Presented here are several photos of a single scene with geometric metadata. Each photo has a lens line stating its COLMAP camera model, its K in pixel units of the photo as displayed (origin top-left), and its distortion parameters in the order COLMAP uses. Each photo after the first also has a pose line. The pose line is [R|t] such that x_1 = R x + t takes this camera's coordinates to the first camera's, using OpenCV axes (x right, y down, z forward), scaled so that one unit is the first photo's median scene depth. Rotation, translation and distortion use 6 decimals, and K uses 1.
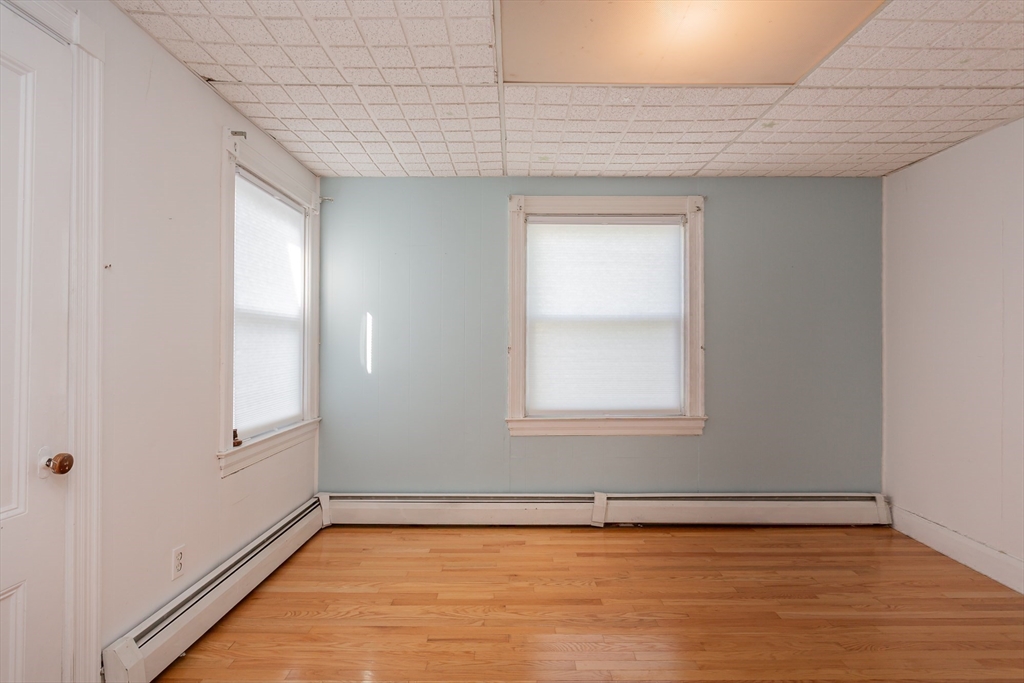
lens RADIAL K [[521.1, 0, 509.1], [0, 521.1, 343.9], [0, 0, 1]] dist [0.000443, 0.001890]
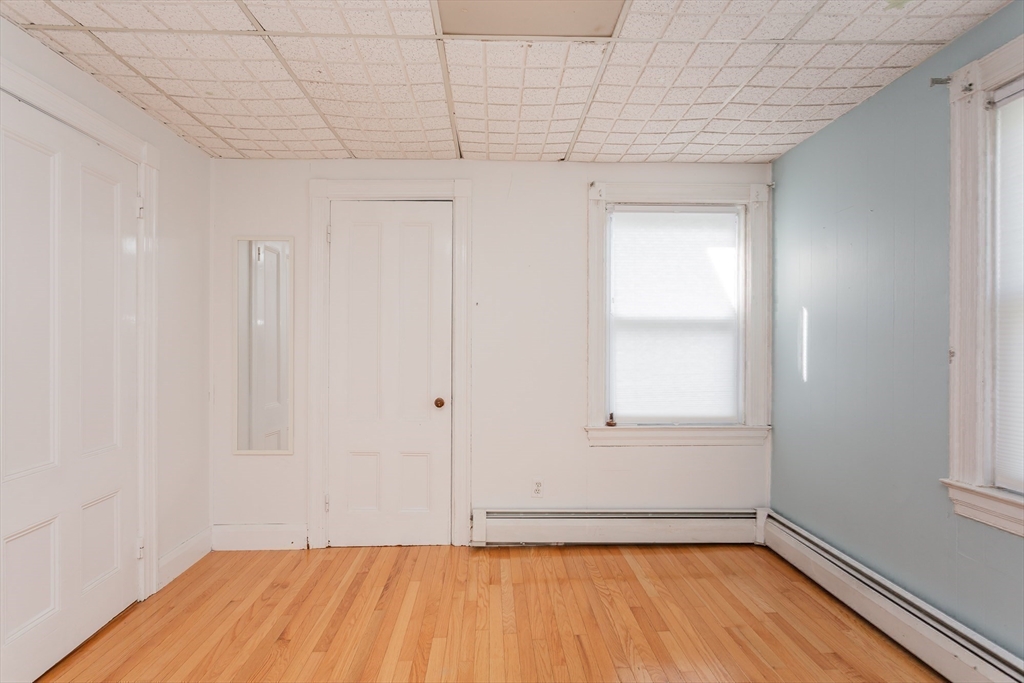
lens RADIAL K [[521.1, 0, 509.6], [0, 521.1, 342.9], [0, 0, 1]] dist [0.000443, 0.001890]
pose [[0.030760, -0.003409, -0.999521, 0.606090], [0.003750, 0.999988, -0.003295, -0.002805], [0.999520, -0.003647, 0.030773, 0.584800]]
